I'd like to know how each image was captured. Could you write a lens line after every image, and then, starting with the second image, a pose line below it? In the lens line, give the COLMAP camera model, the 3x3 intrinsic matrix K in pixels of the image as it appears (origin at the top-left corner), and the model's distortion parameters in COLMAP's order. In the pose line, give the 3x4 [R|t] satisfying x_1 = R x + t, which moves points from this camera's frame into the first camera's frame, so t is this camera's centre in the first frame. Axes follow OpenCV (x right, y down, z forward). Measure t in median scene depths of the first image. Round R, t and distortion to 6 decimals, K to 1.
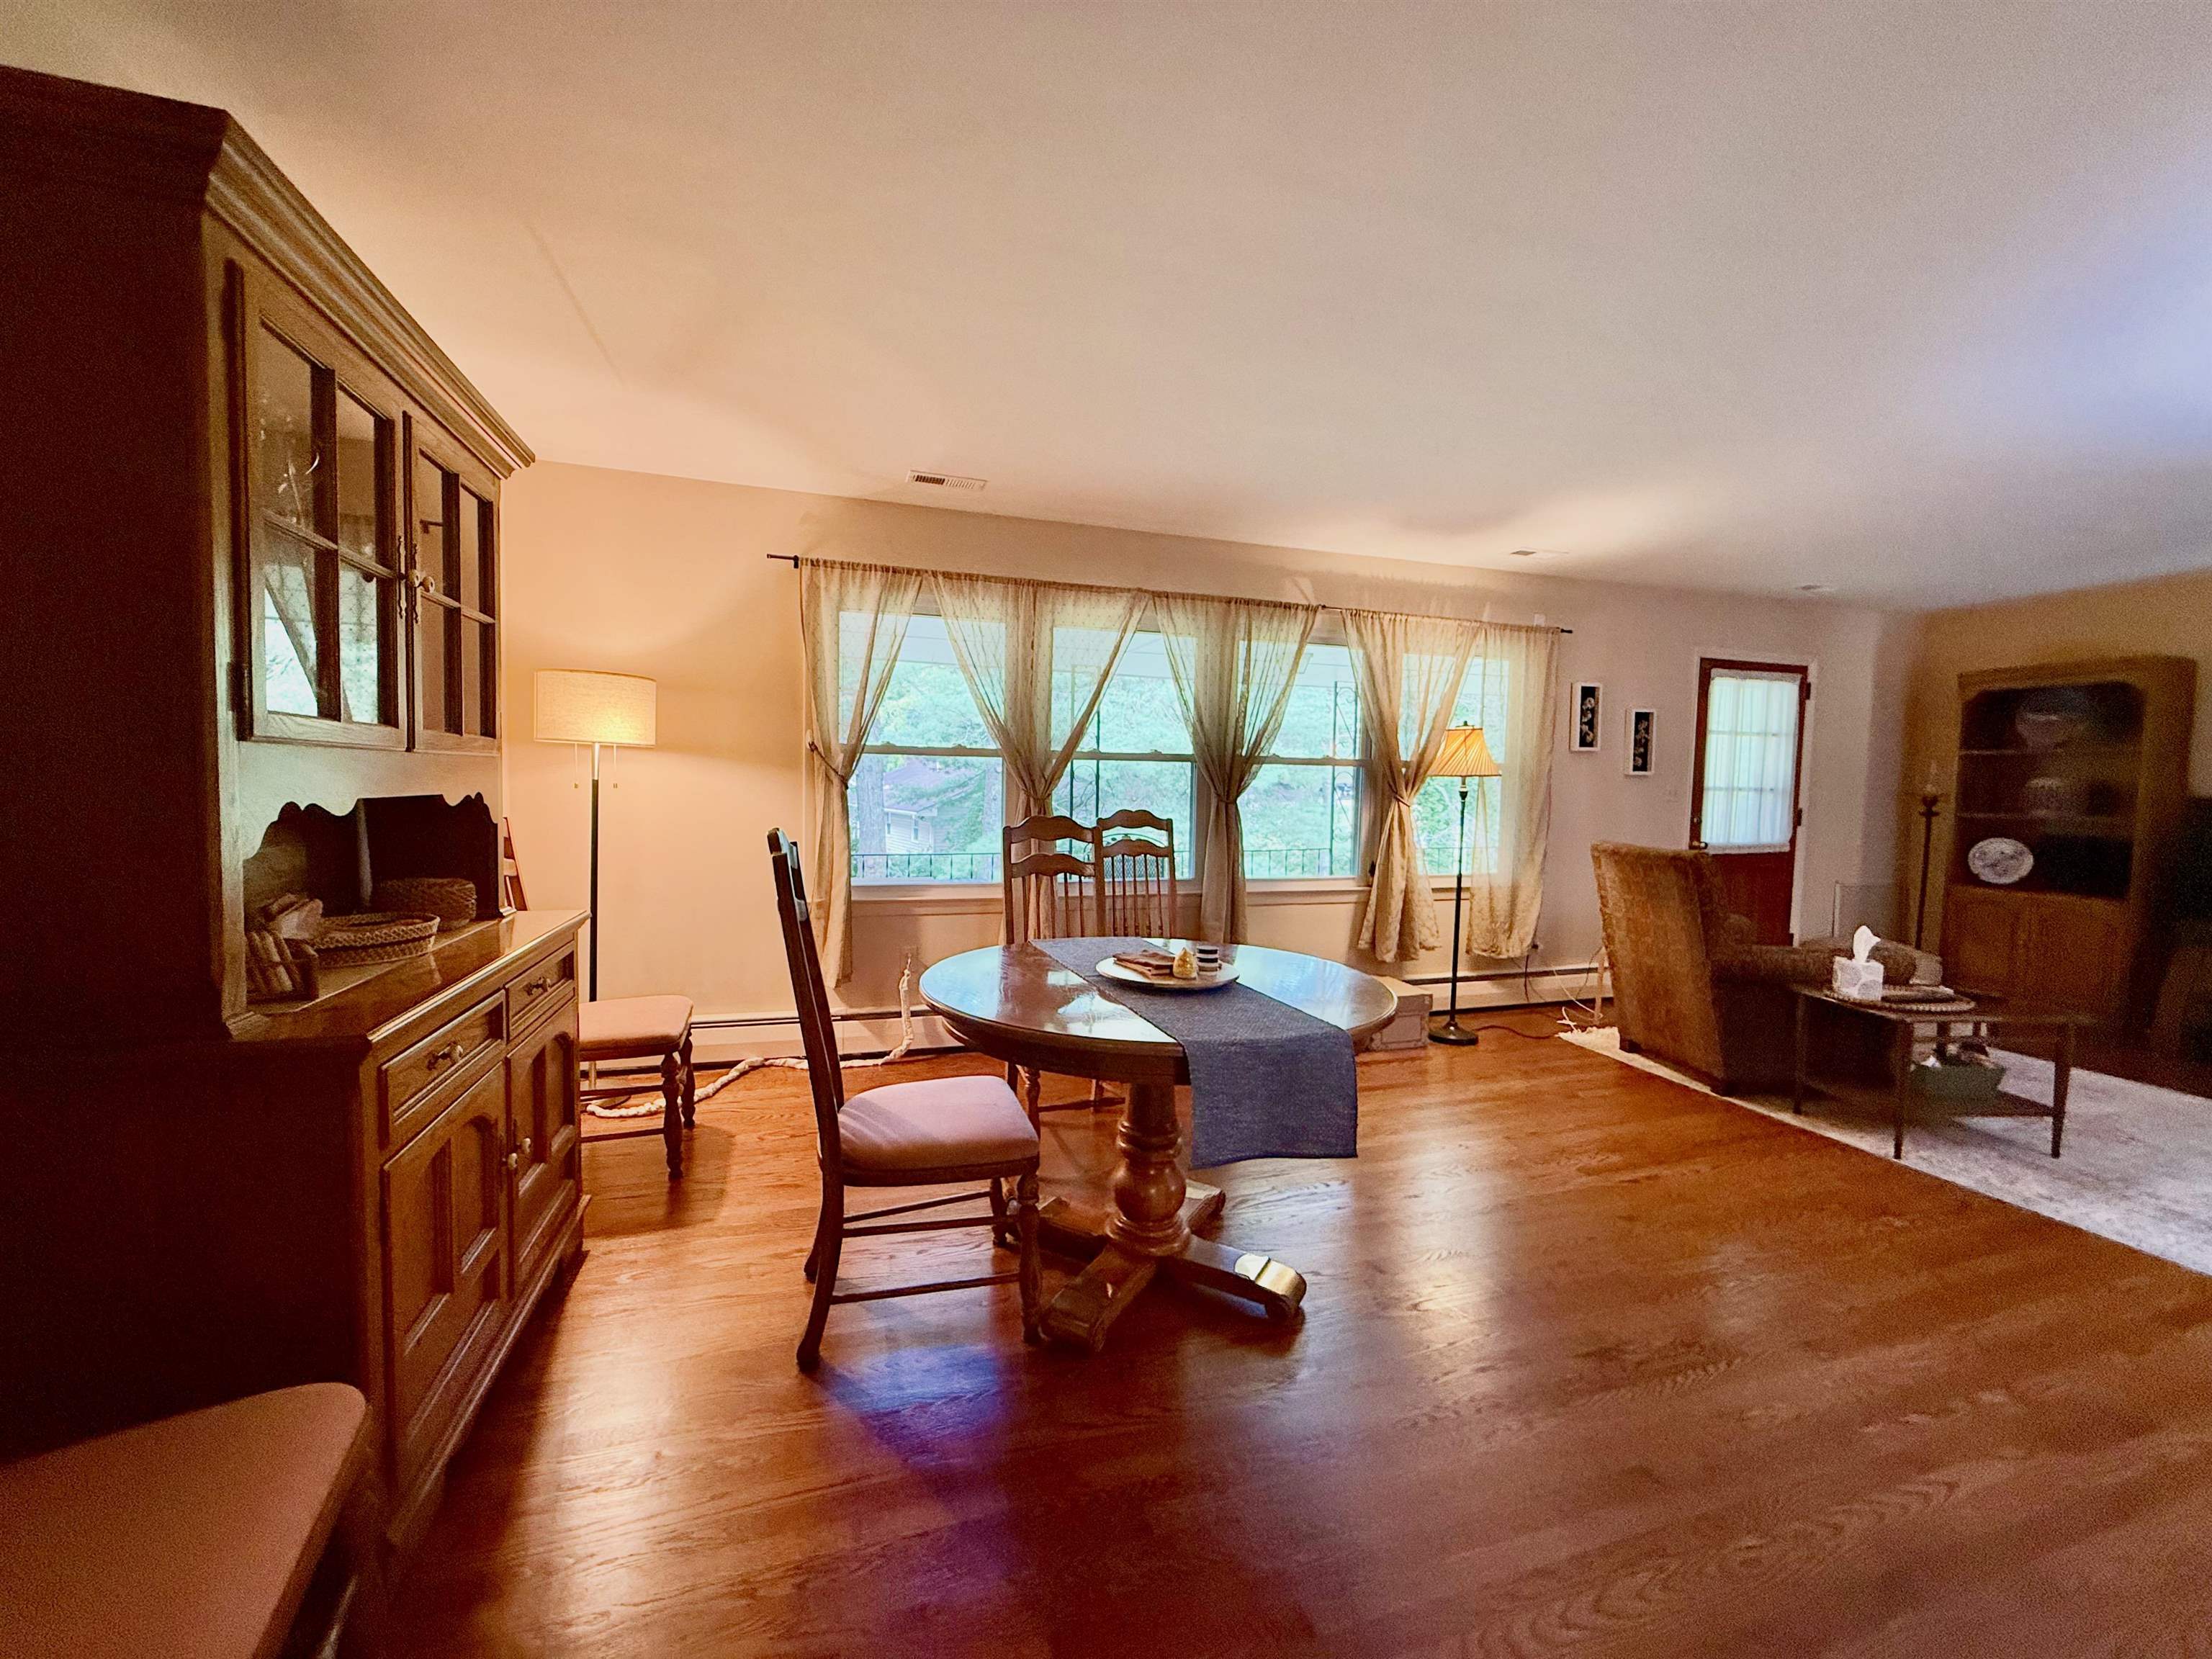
lens RADIAL K [[889.3, 0, 1098.2], [0, 889.3, 830.5], [0, 0, 1]] dist [0.000625, -0.000335]
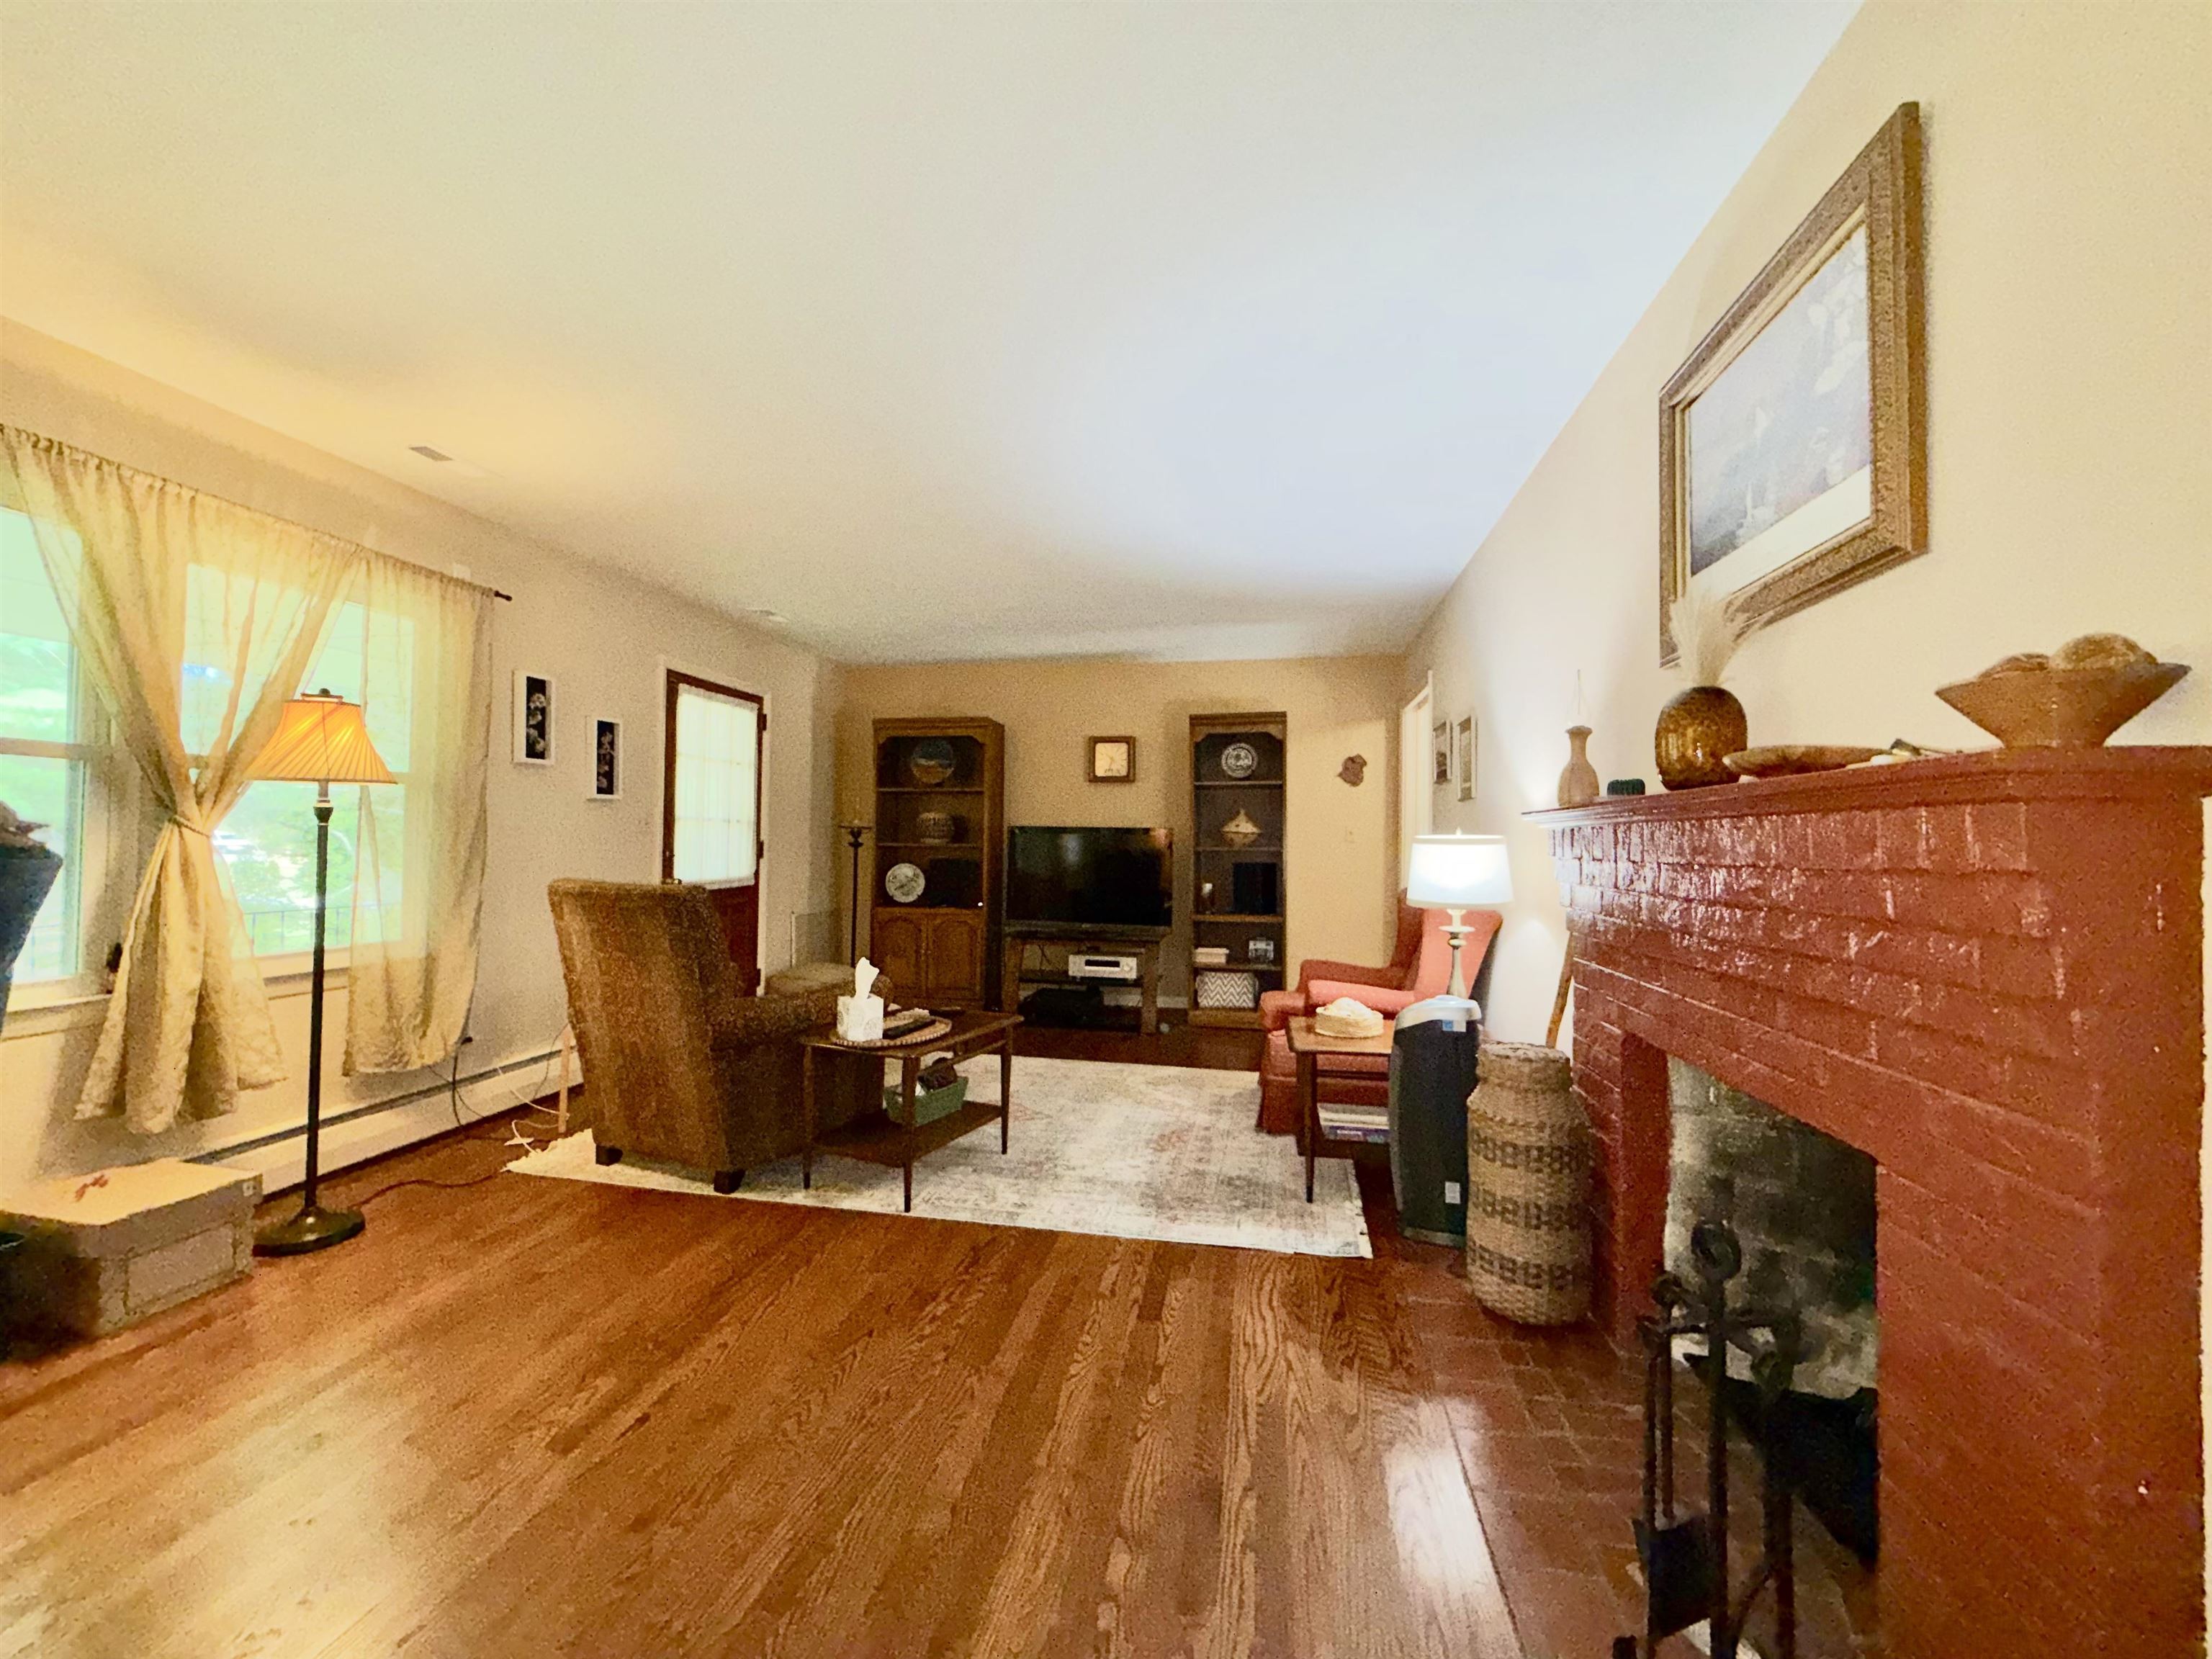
lens RADIAL K [[889.3, 0, 1098.2], [0, 889.3, 830.5], [0, 0, 1]] dist [0.000625, -0.000335]
pose [[0.481732, 0.001235, 0.876318, 0.134121], [0.046067, 0.998581, -0.026731, 0.009876], [-0.875107, 0.053246, 0.480991, 0.253376]]
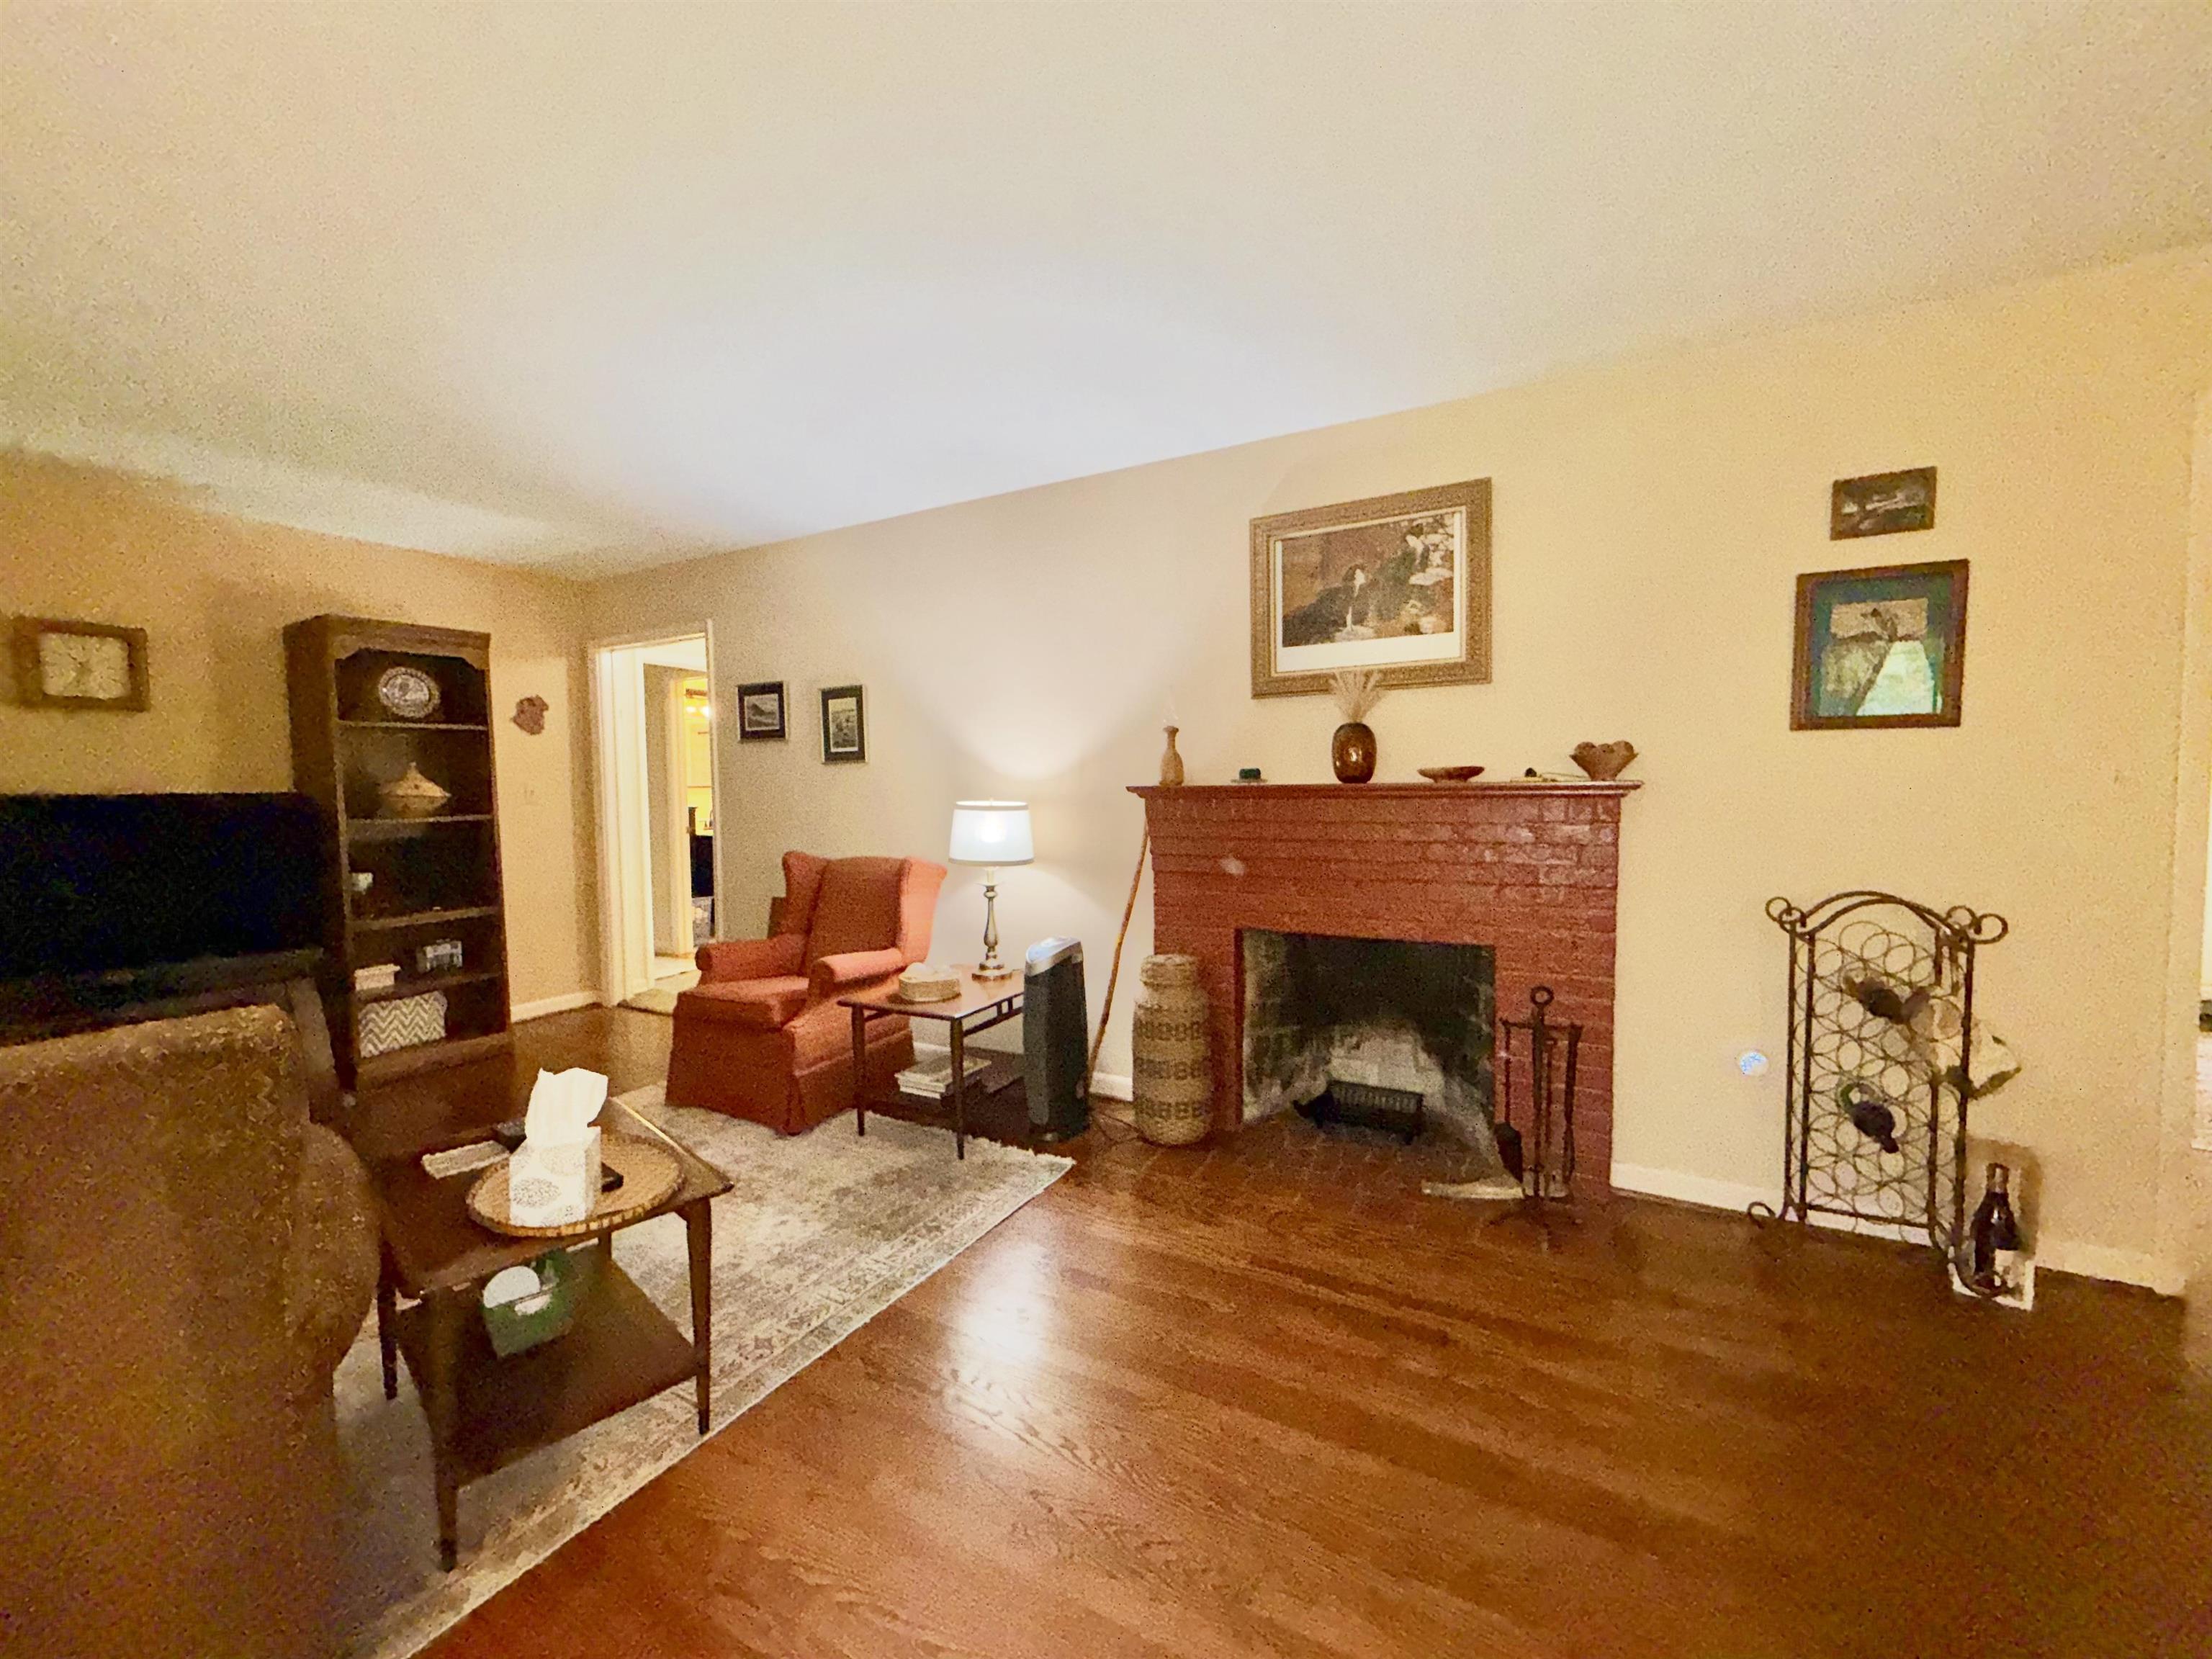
lens RADIAL K [[889.3, 0, 1098.2], [0, 889.3, 830.5], [0, 0, 1]] dist [0.000625, -0.000335]
pose [[-0.682369, -0.050323, 0.729273, 0.222796], [0.039996, 0.993563, 0.105983, -0.045072], [-0.729913, 0.101488, -0.675964, 0.792290]]
